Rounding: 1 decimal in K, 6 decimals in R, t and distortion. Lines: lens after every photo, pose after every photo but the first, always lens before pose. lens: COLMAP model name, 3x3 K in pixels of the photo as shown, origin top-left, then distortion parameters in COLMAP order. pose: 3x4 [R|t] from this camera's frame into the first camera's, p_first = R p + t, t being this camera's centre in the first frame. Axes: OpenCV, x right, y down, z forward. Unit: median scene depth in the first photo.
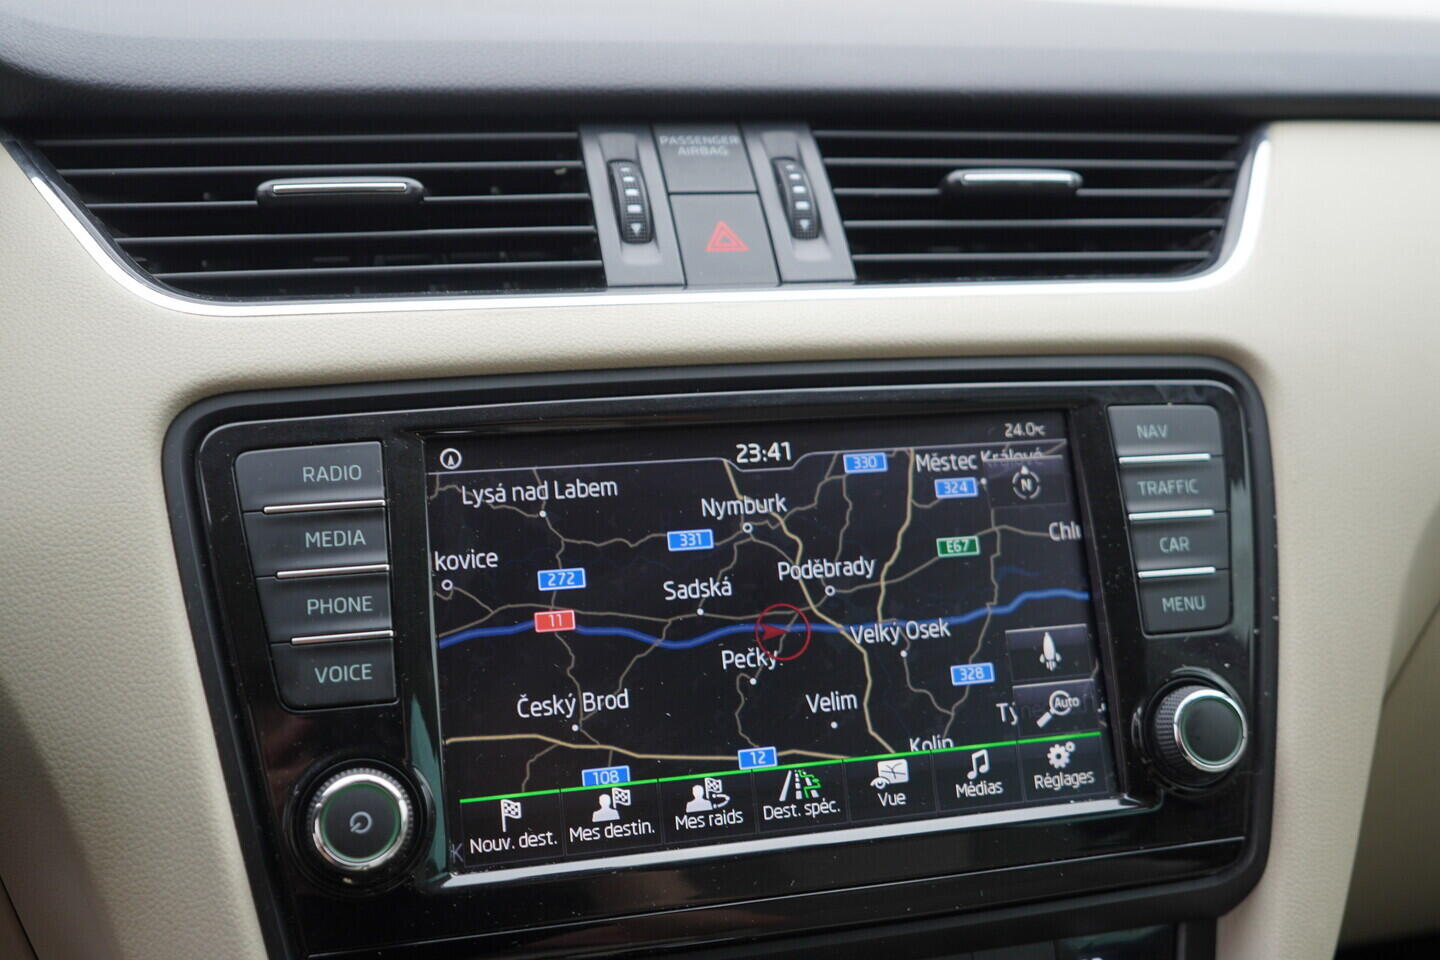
lens RADIAL K [[1484.9, 0, 721.2], [0, 1484.9, 486.0], [0, 0, 1]] dist [0.006634, 0.000000]
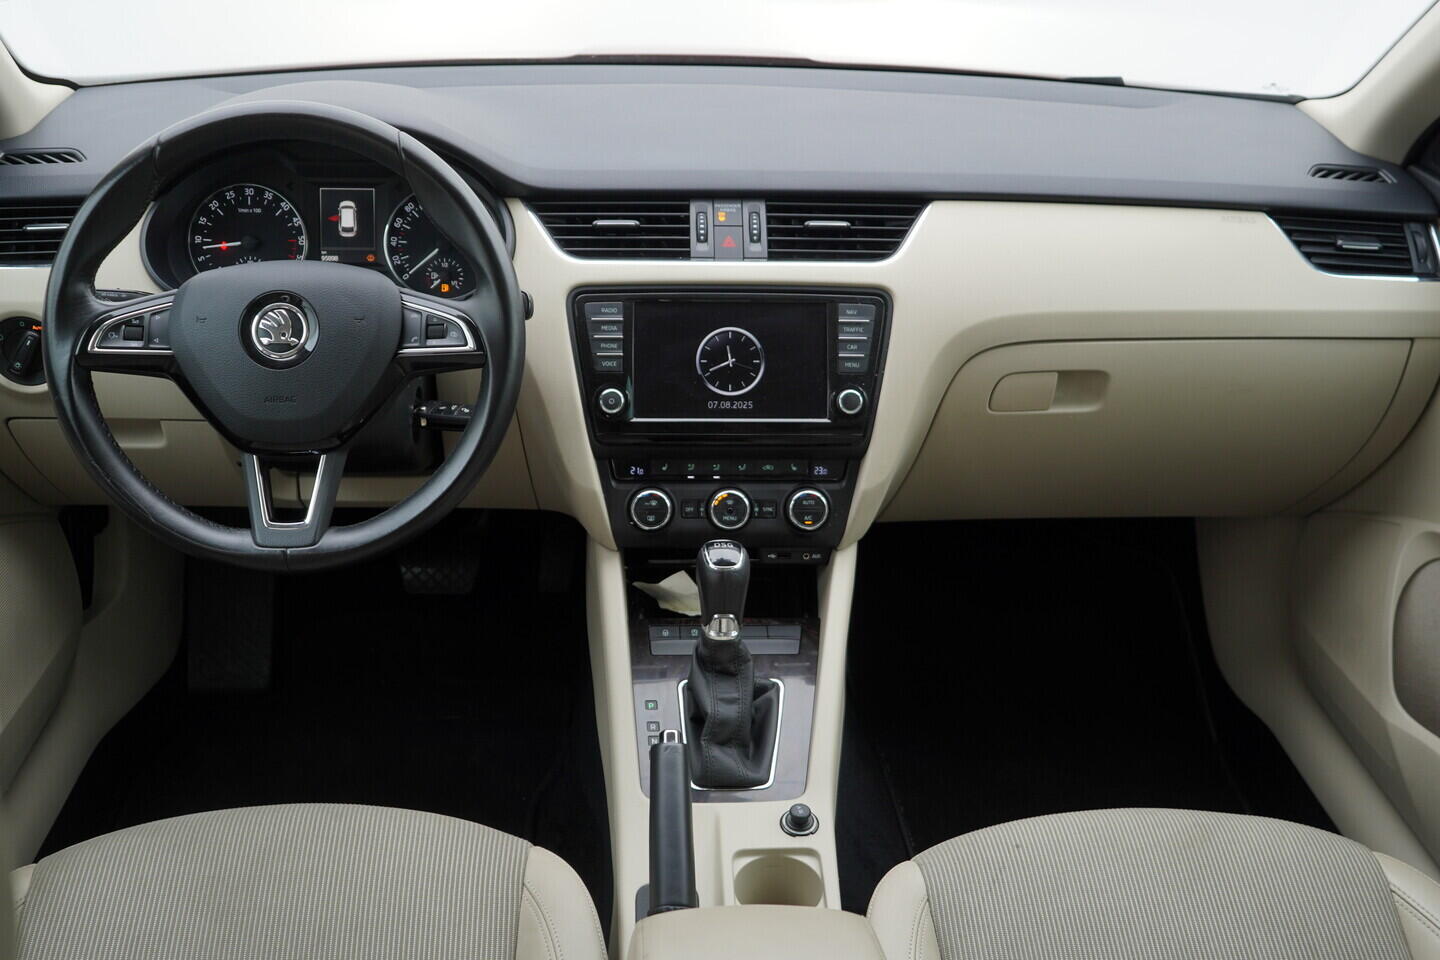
lens RADIAL K [[1484.9, 0, 708.7], [0, 1484.9, 474.4], [0, 0, 1]] dist [0.006634, 0.000000]
pose [[0.979987, 0.102851, -0.170433, 0.597631], [-0.067728, 0.977375, 0.200376, -0.334071], [0.187186, -0.184823, 0.964781, -2.376456]]
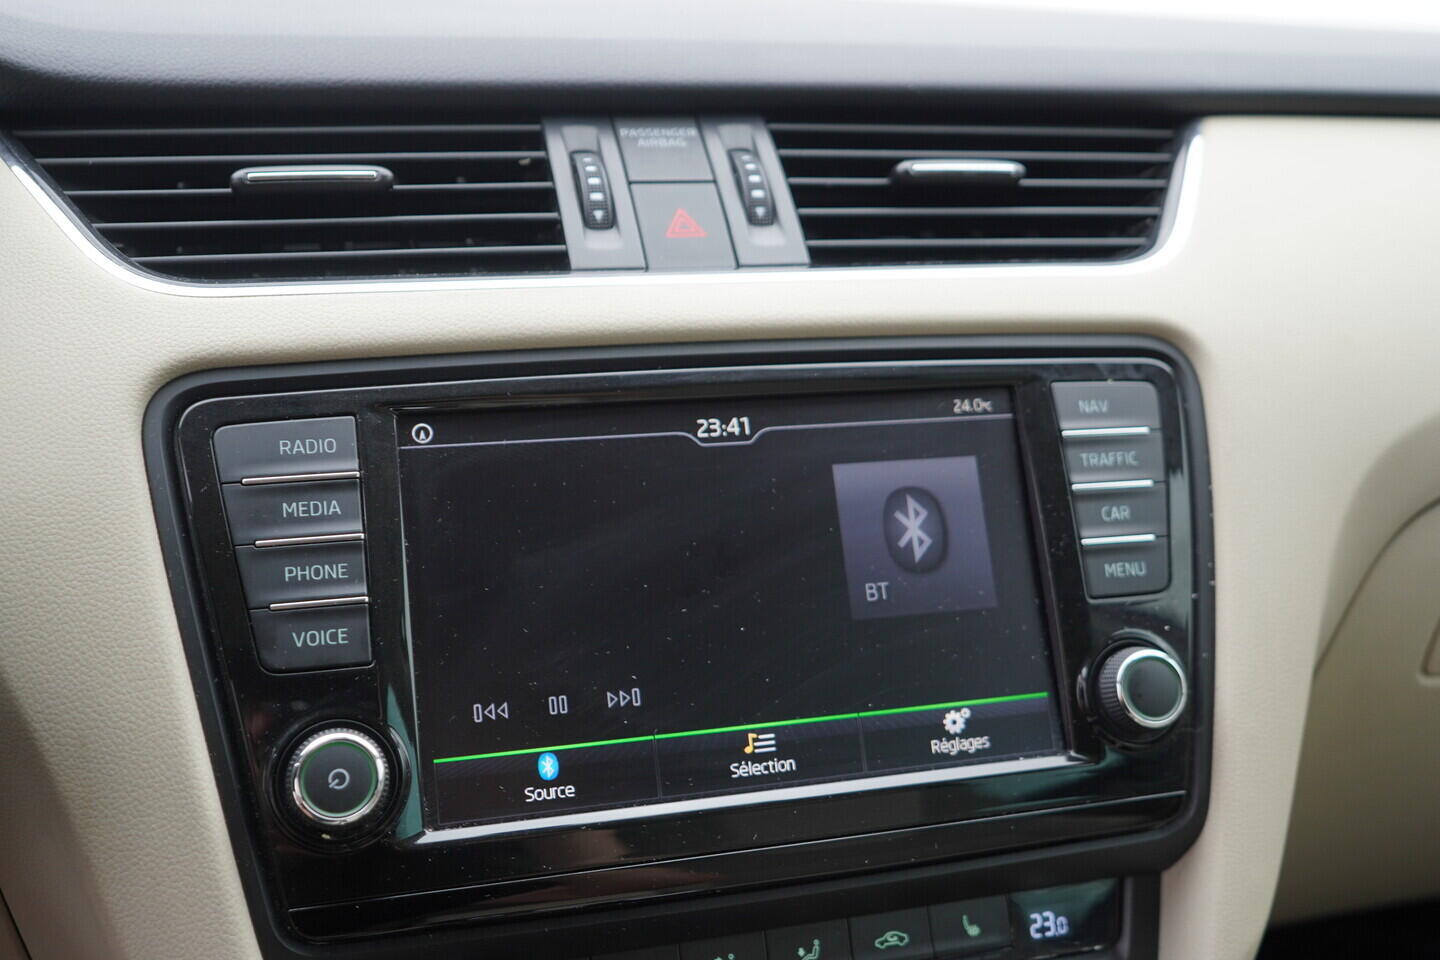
lens RADIAL K [[1484.9, 0, 724.3], [0, 1484.9, 485.5], [0, 0, 1]] dist [0.006634, 0.000000]
pose [[0.999522, -0.009295, 0.029471, -0.001700], [0.009734, 0.999843, -0.014798, 0.033152], [-0.029329, 0.015077, 0.999456, -0.040547]]
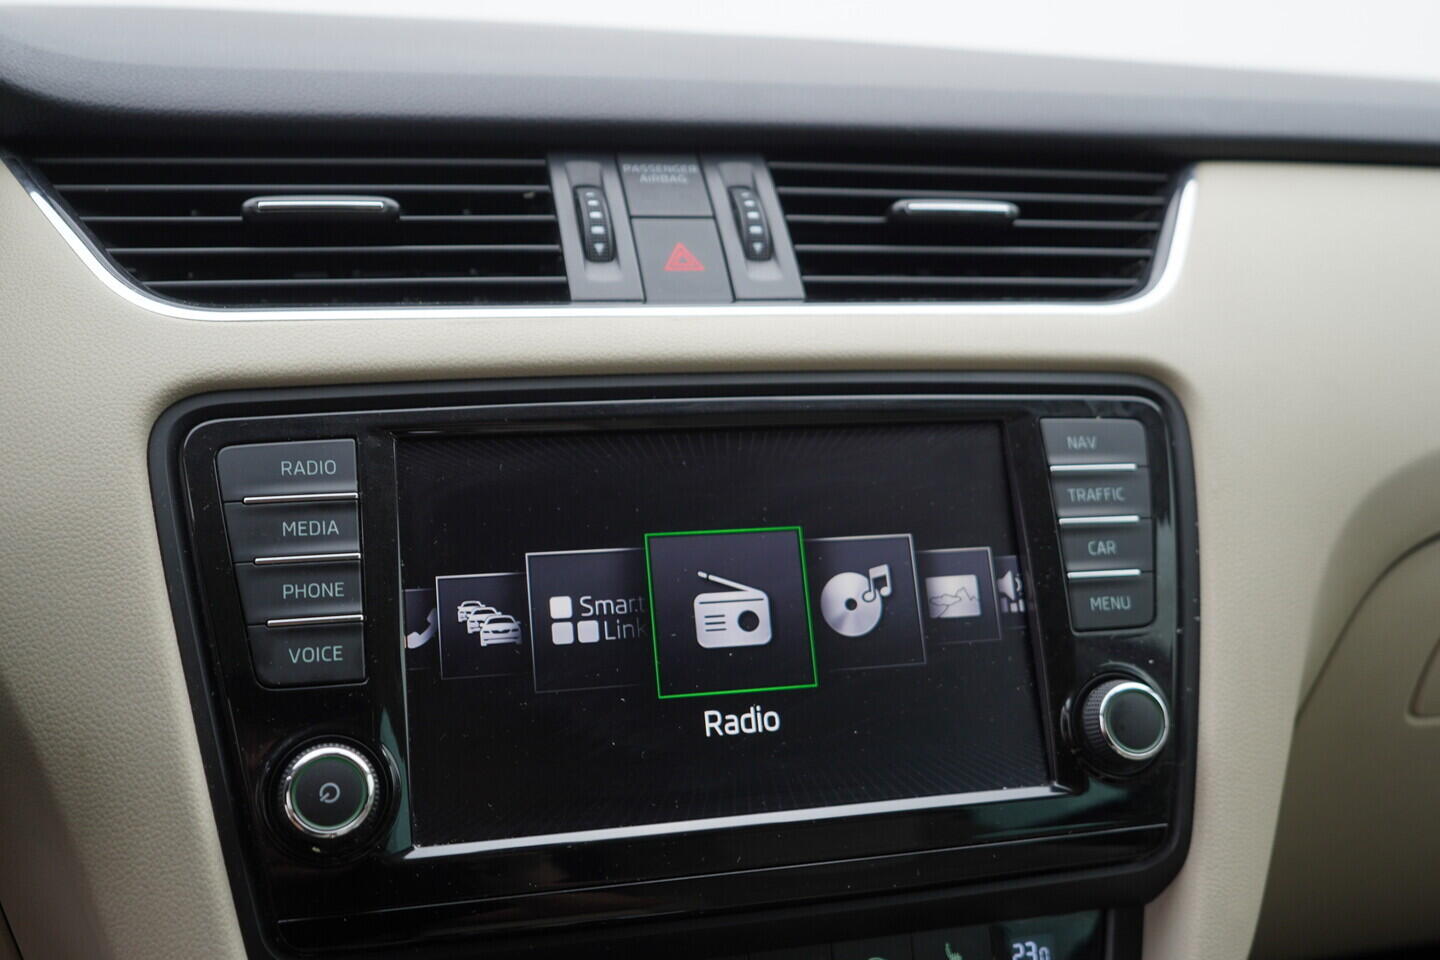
lens RADIAL K [[1484.9, 0, 725.2], [0, 1484.9, 484.0], [0, 0, 1]] dist [0.006634, 0.000000]
pose [[0.999781, 0.008358, 0.019200, 0.014567], [-0.007564, 0.999126, -0.041105, 0.040133], [-0.019527, 0.040951, 0.998970, -0.061395]]
